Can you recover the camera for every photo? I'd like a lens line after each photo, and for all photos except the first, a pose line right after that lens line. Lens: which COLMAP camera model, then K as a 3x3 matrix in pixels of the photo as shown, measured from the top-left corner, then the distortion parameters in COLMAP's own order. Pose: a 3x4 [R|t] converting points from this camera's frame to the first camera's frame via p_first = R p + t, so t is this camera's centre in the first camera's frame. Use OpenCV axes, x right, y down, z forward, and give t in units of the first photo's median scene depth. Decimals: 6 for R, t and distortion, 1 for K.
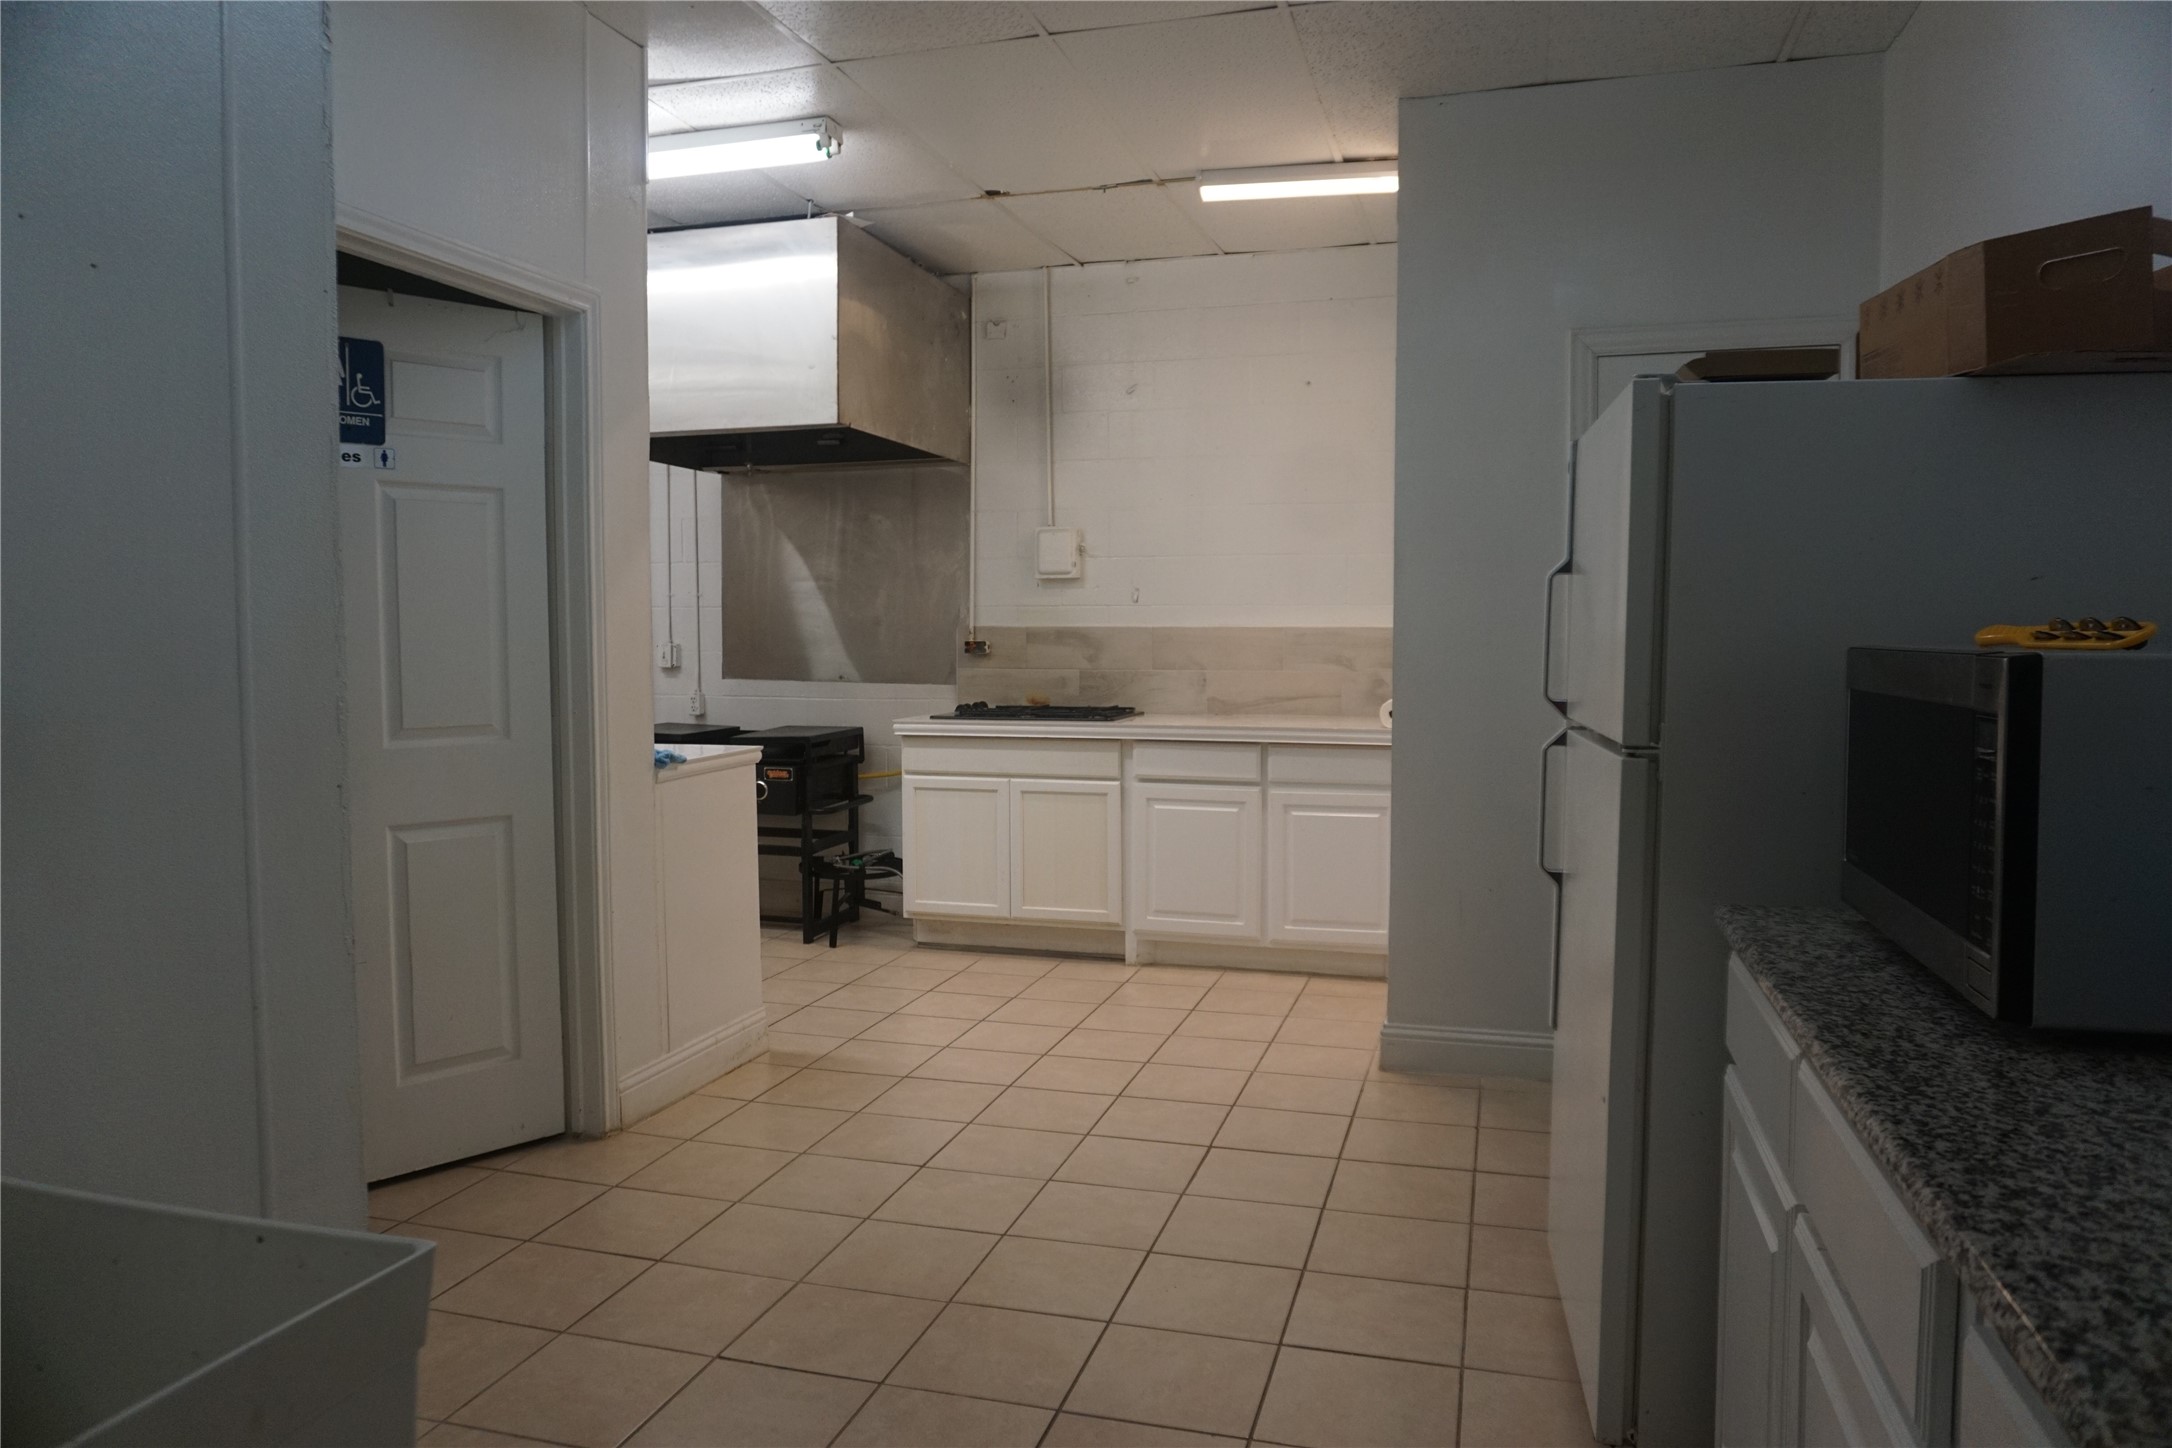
lens RADIAL K [[1444.7, 0, 1086.0], [0, 1444.7, 724.0], [0, 0, 1]] dist [-0.053286, 0.047583]
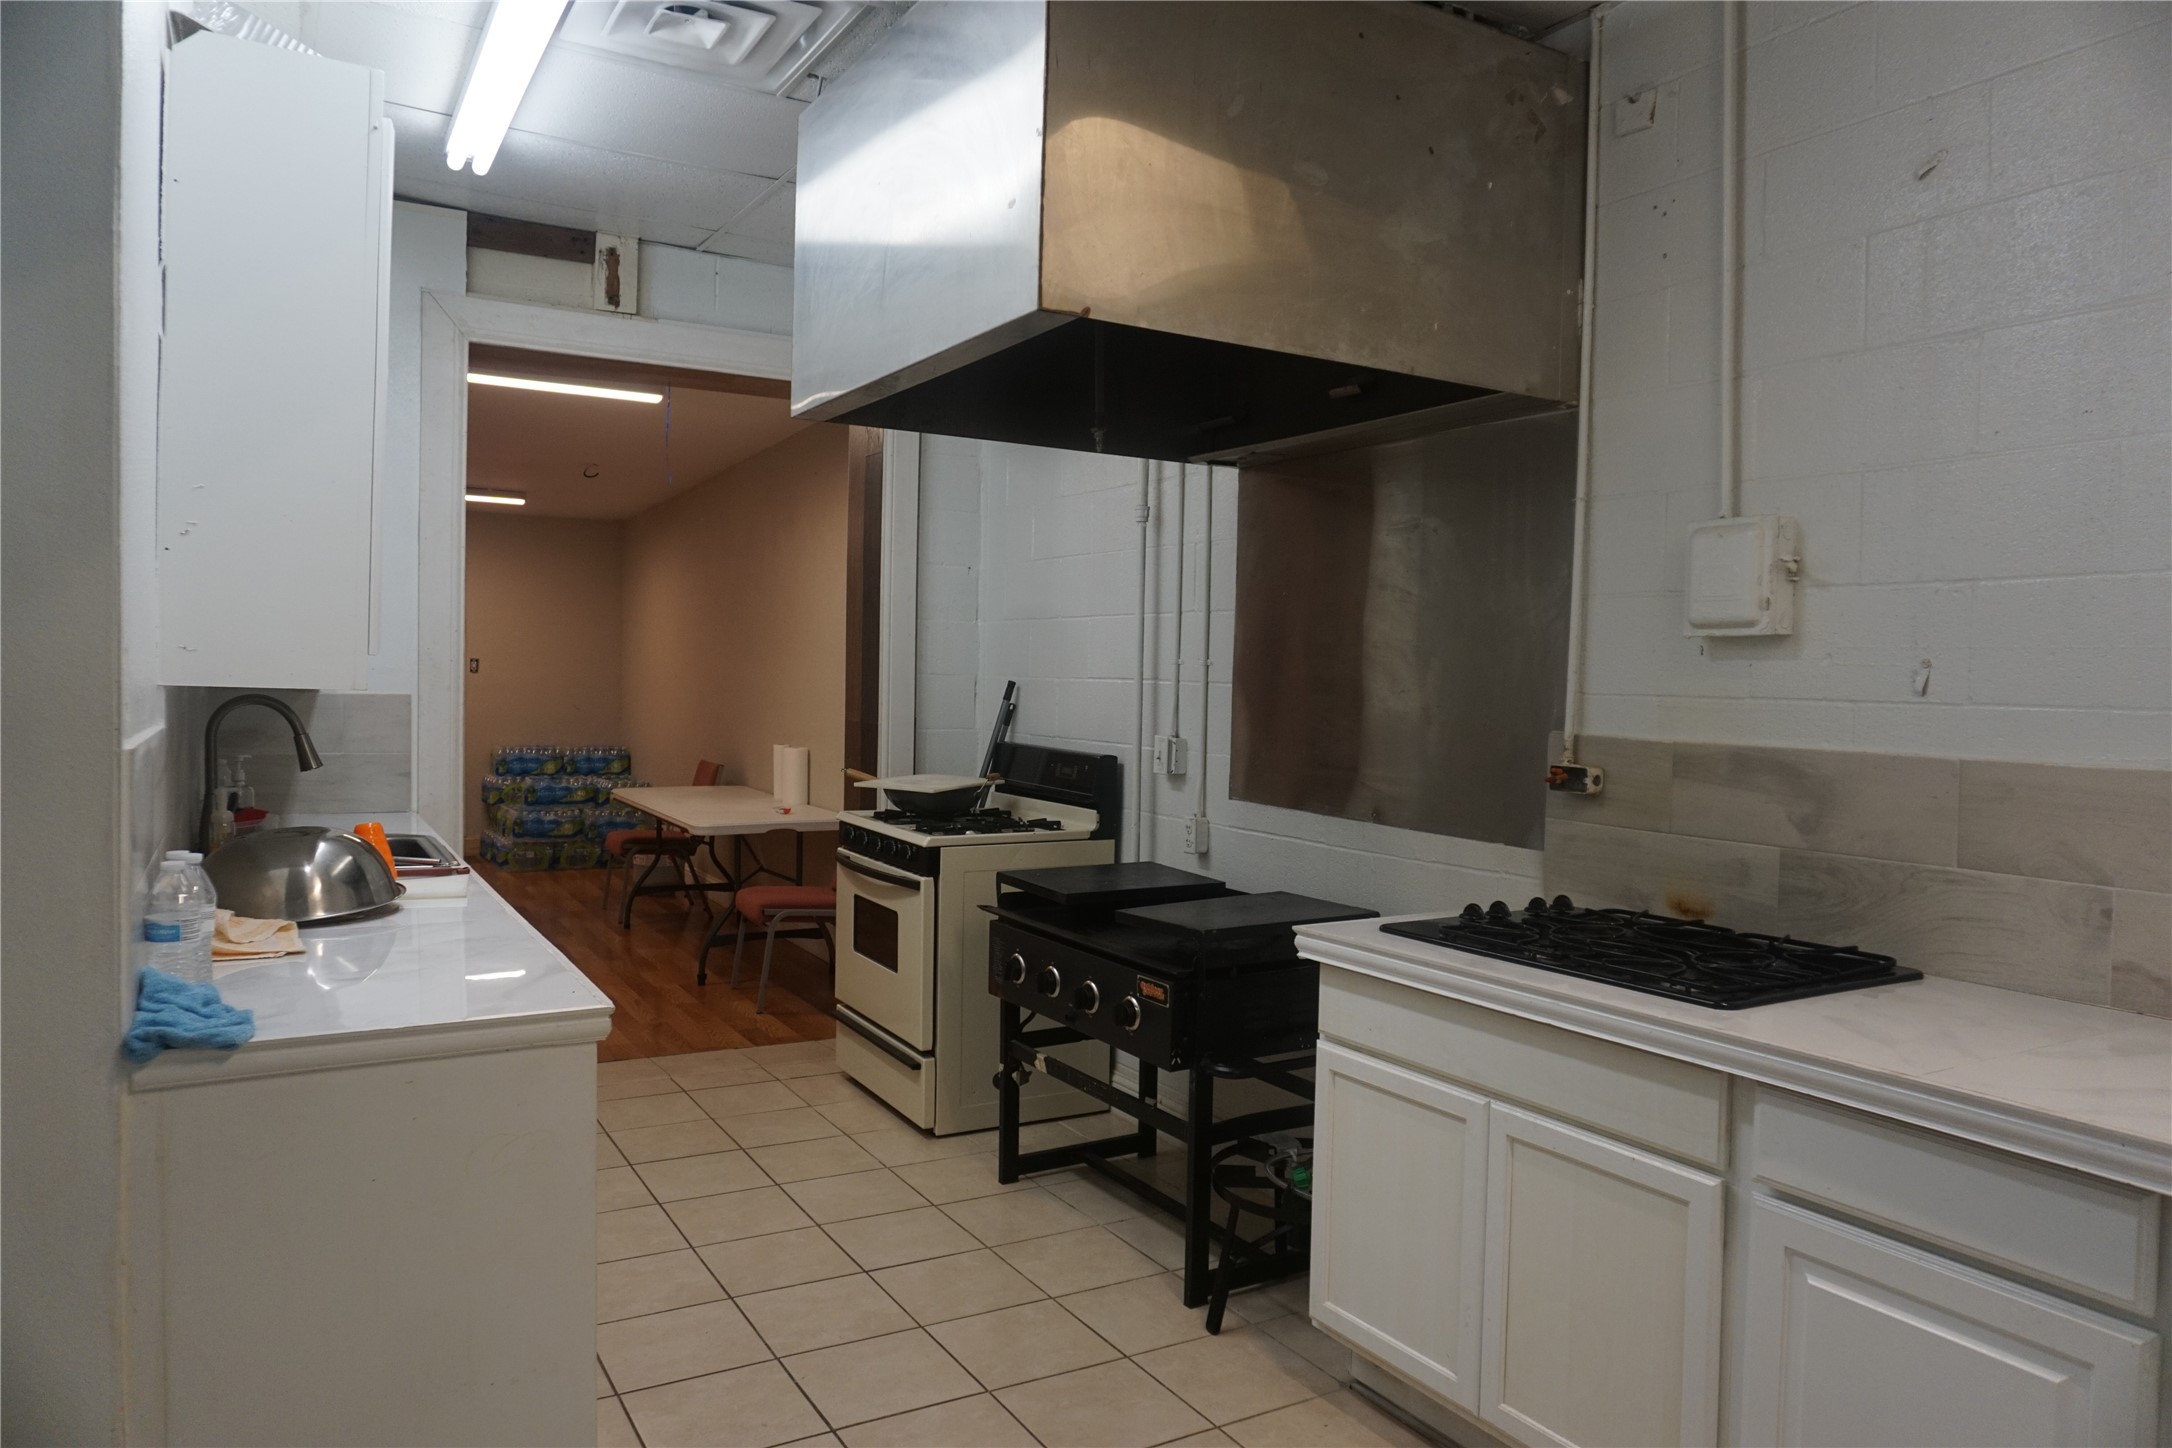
lens RADIAL K [[1444.7, 0, 1086.0], [0, 1444.7, 724.0], [0, 0, 1]] dist [-0.053286, 0.047583]
pose [[0.724090, 0.037736, -0.688673, 0.138520], [-0.065151, 0.997780, -0.013828, -0.055262], [0.686622, 0.054880, 0.724941, 0.549360]]
